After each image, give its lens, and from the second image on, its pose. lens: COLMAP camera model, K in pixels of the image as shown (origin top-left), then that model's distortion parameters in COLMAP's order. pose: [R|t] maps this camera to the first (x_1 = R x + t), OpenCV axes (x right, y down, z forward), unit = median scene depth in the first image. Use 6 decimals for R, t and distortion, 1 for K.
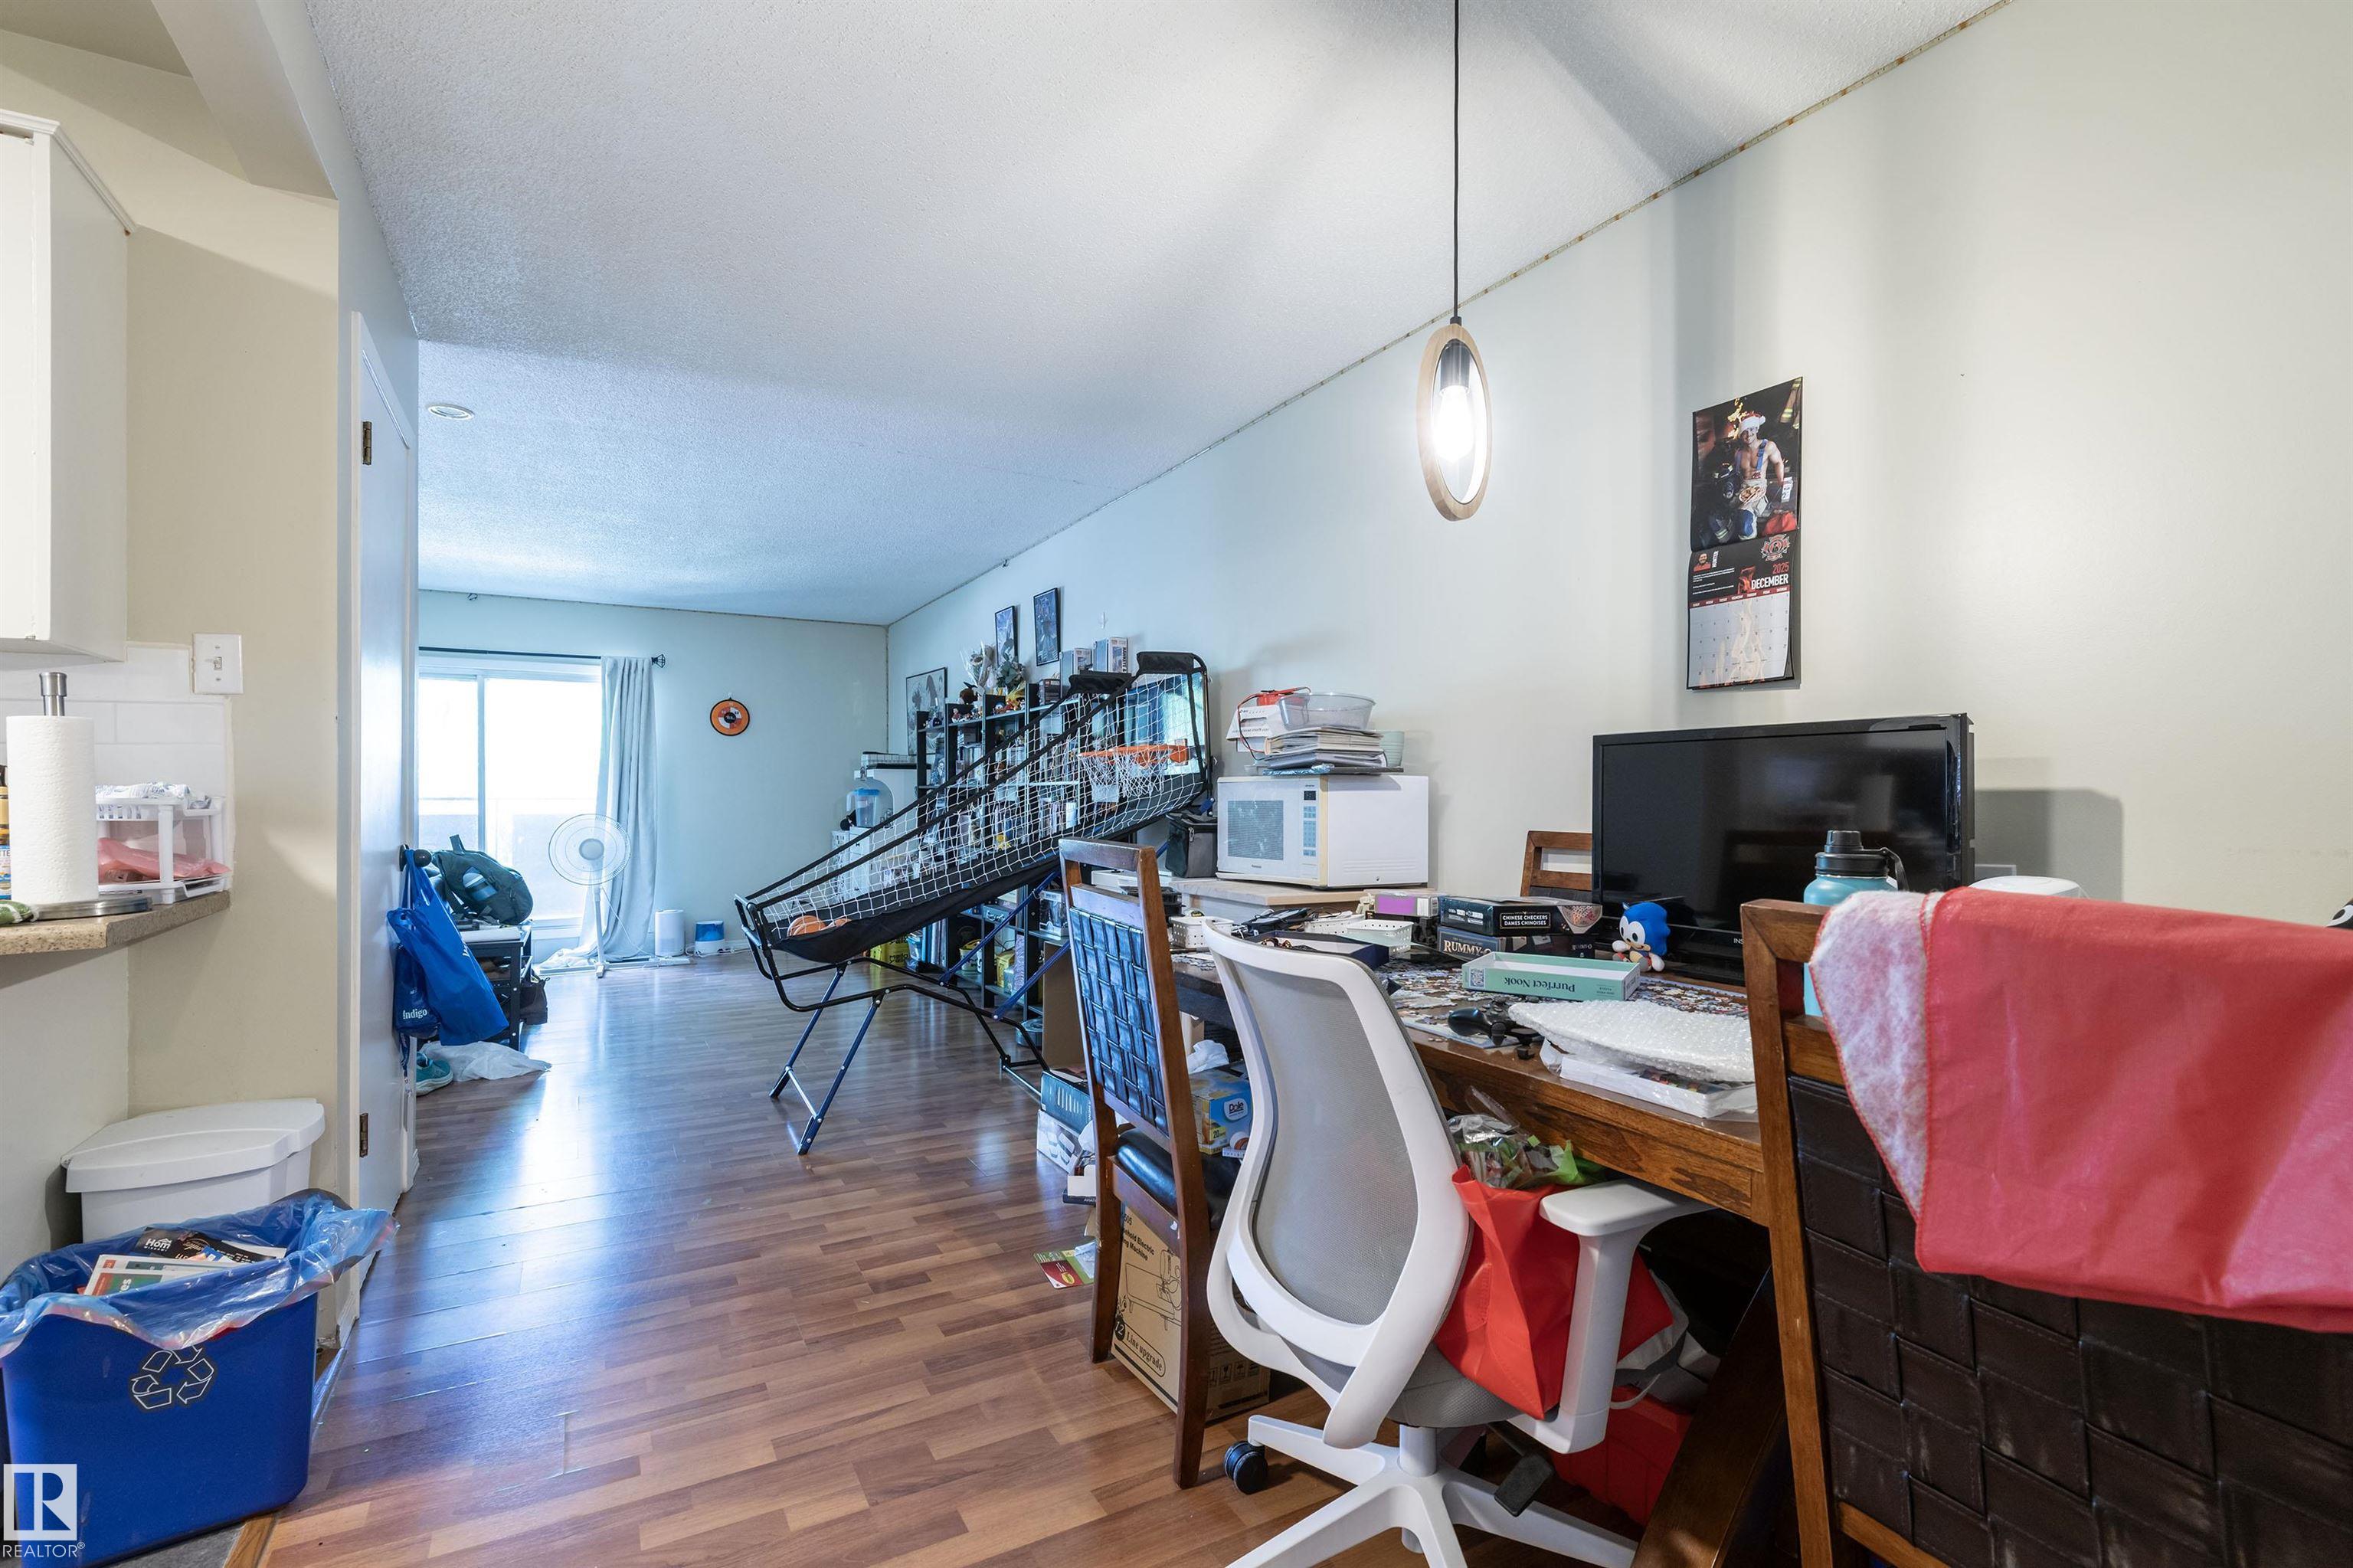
lens RADIAL K [[1060.6, 0, 1176.3], [0, 1060.6, 789.3], [0, 0, 1]] dist [0.005593, -0.000023]
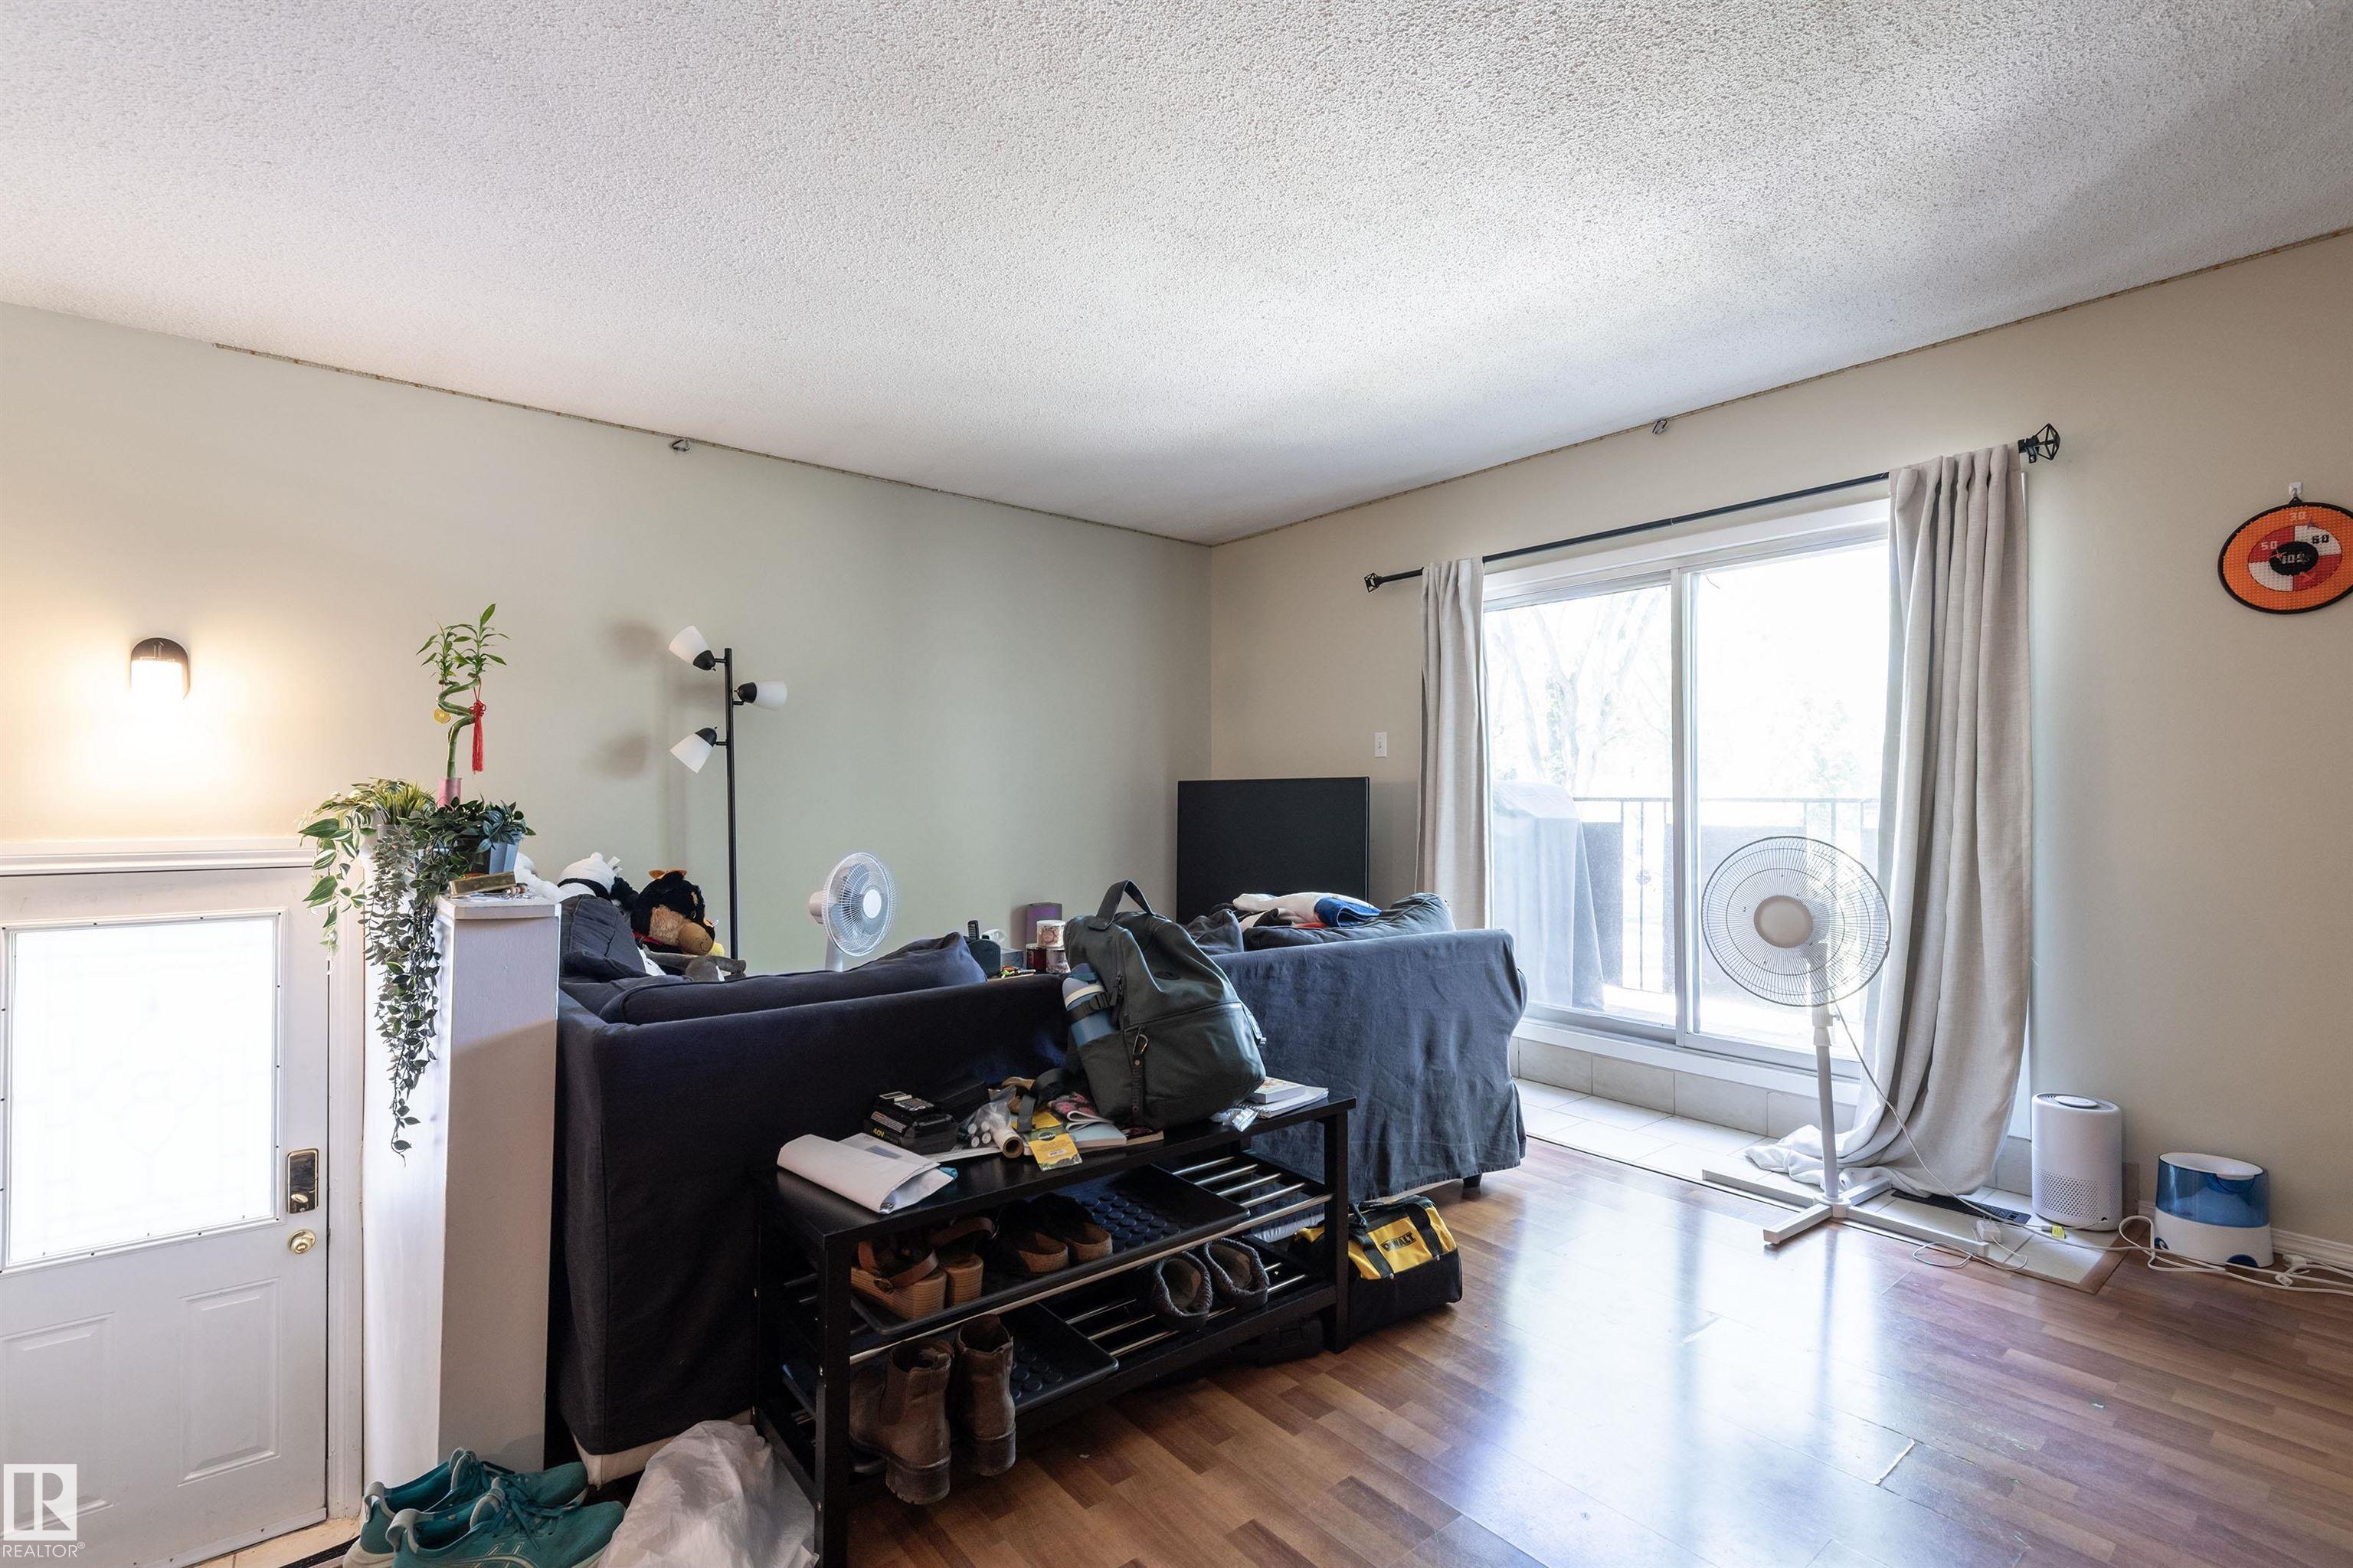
lens RADIAL K [[1060.6, 0, 1170.3], [0, 1060.6, 795.7], [0, 0, 1]] dist [0.005593, -0.000023]
pose [[0.165799, 0.003513, -0.986153, -0.162477], [-0.002665, 0.999992, 0.003115, 0.005730], [0.986156, 0.002112, 0.165807, 0.636430]]
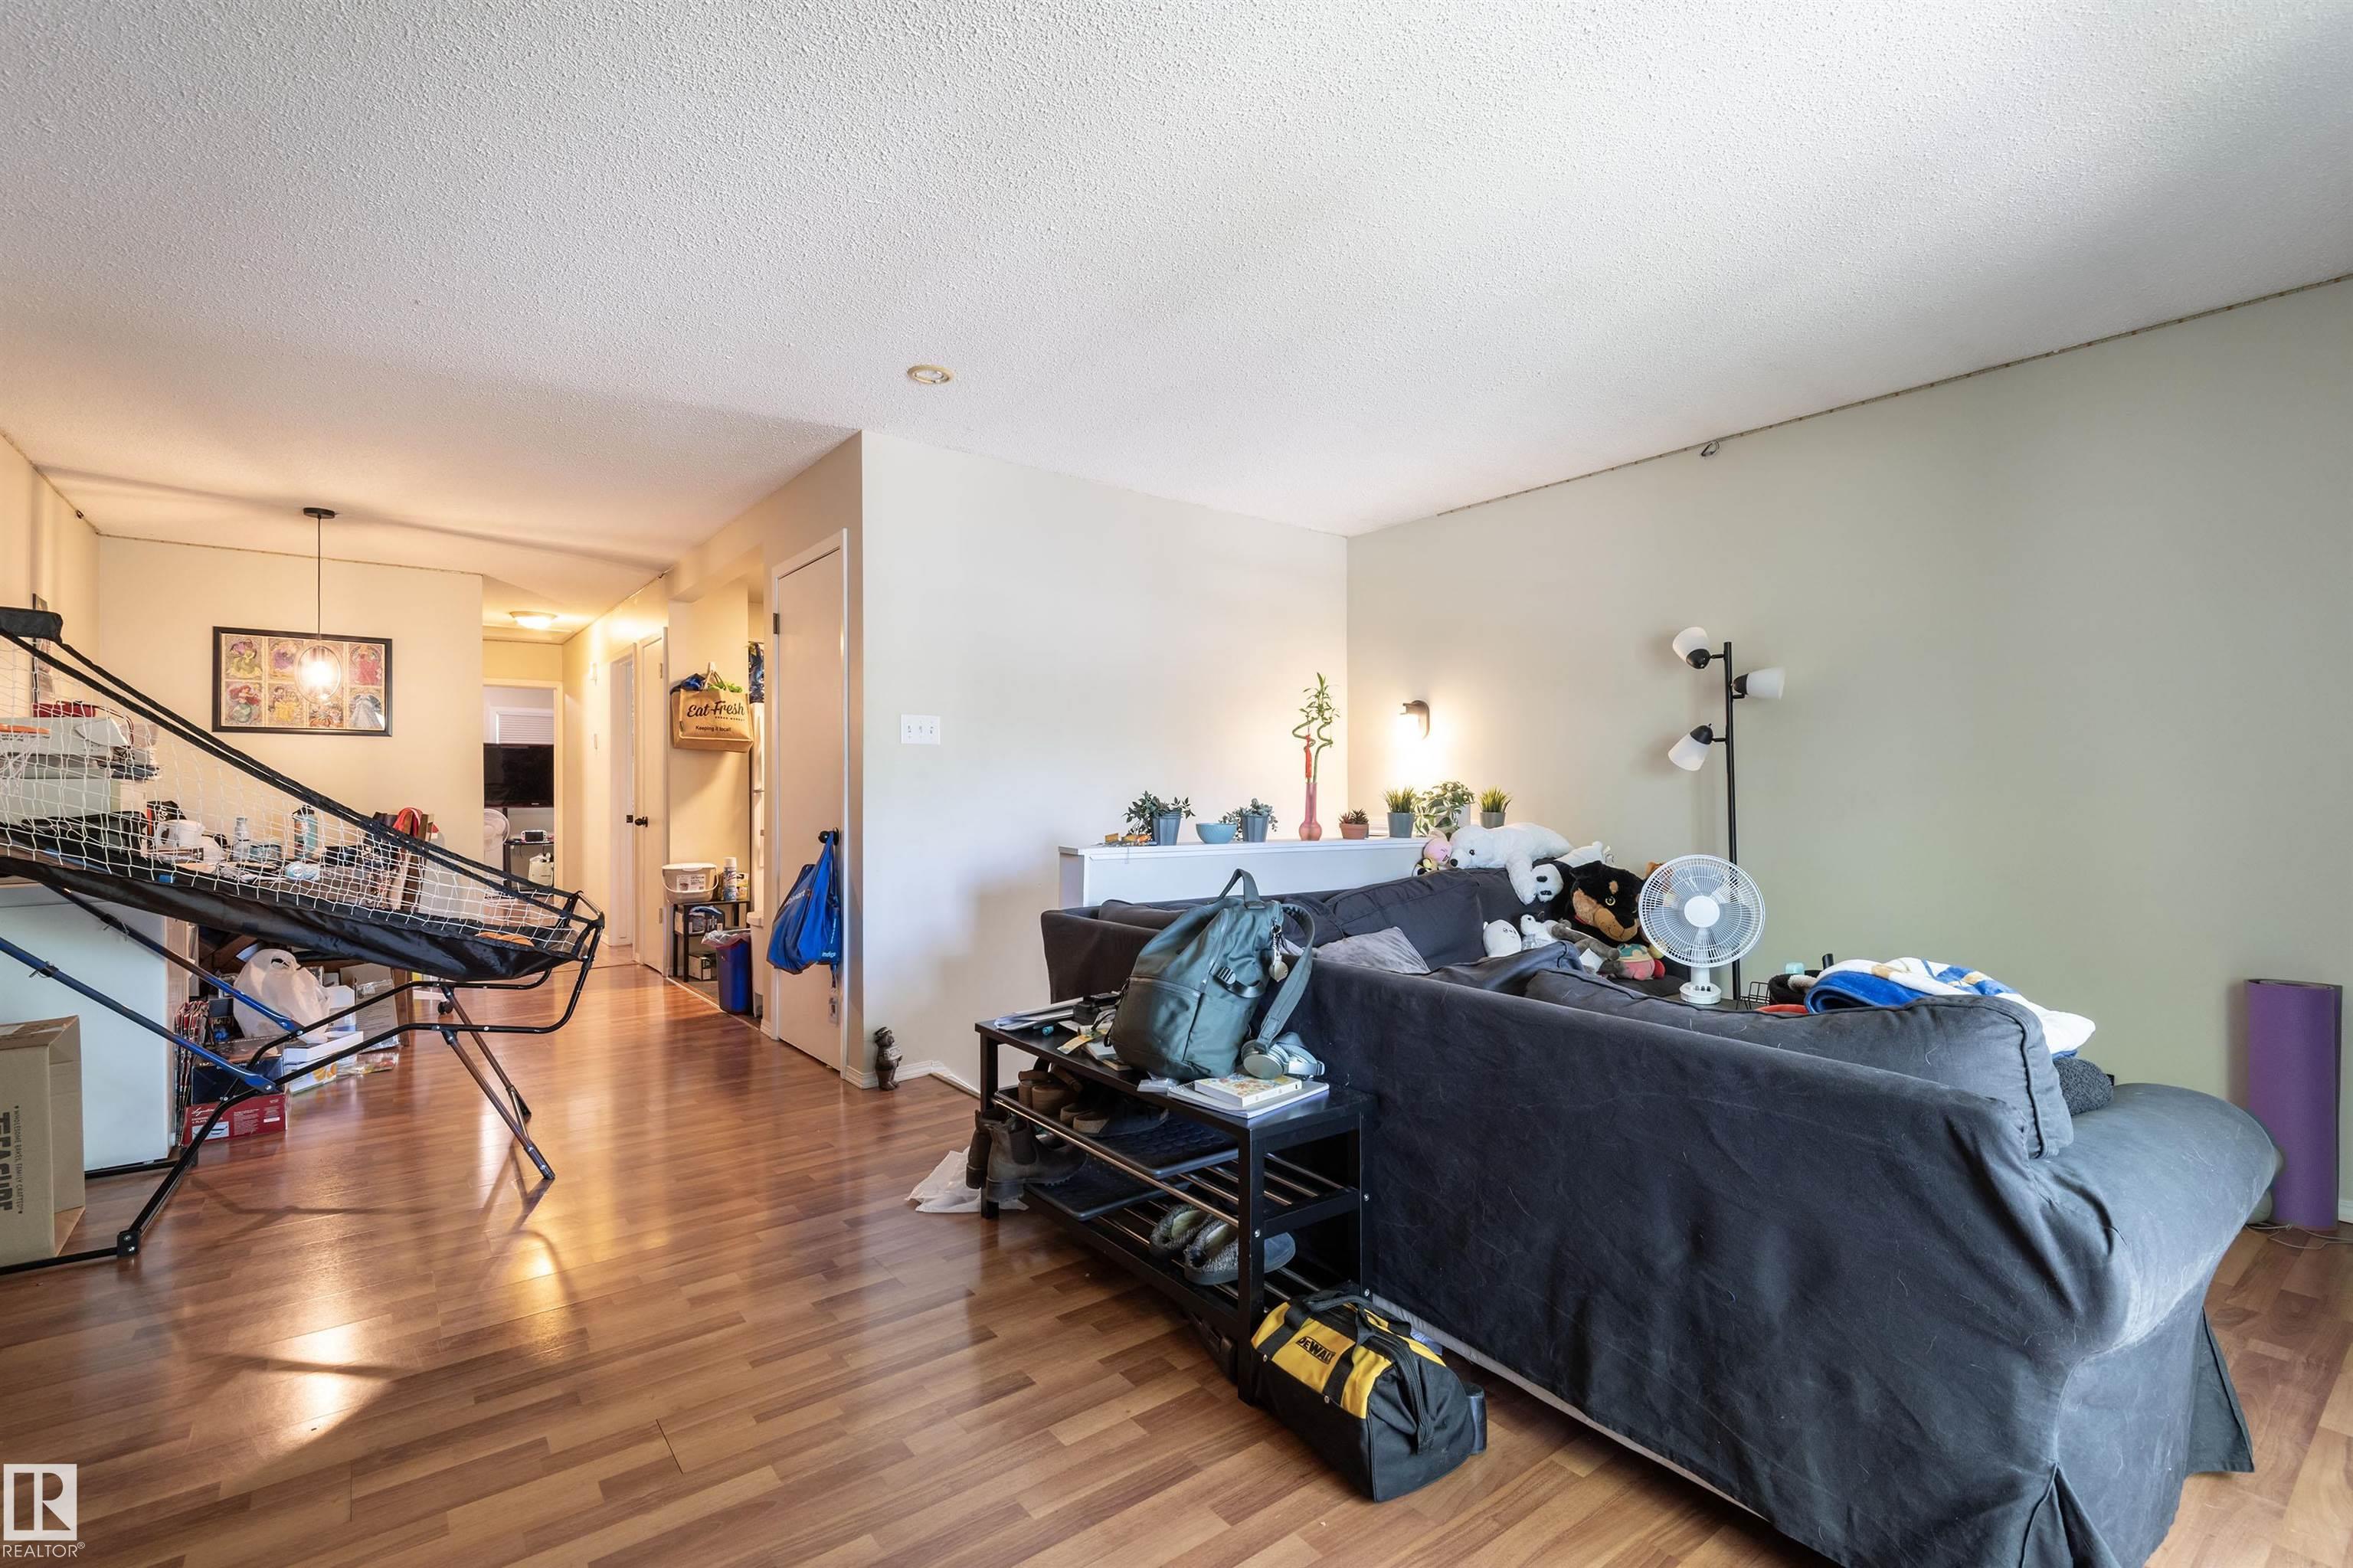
lens RADIAL K [[1060.6, 0, 1168.5], [0, 1060.6, 785.9], [0, 0, 1]] dist [0.005593, -0.000023]
pose [[-0.991494, 0.007366, -0.129947, -0.525360], [0.008237, 0.999947, -0.006169, 0.005590], [0.129894, -0.007187, -0.991502, 1.211498]]
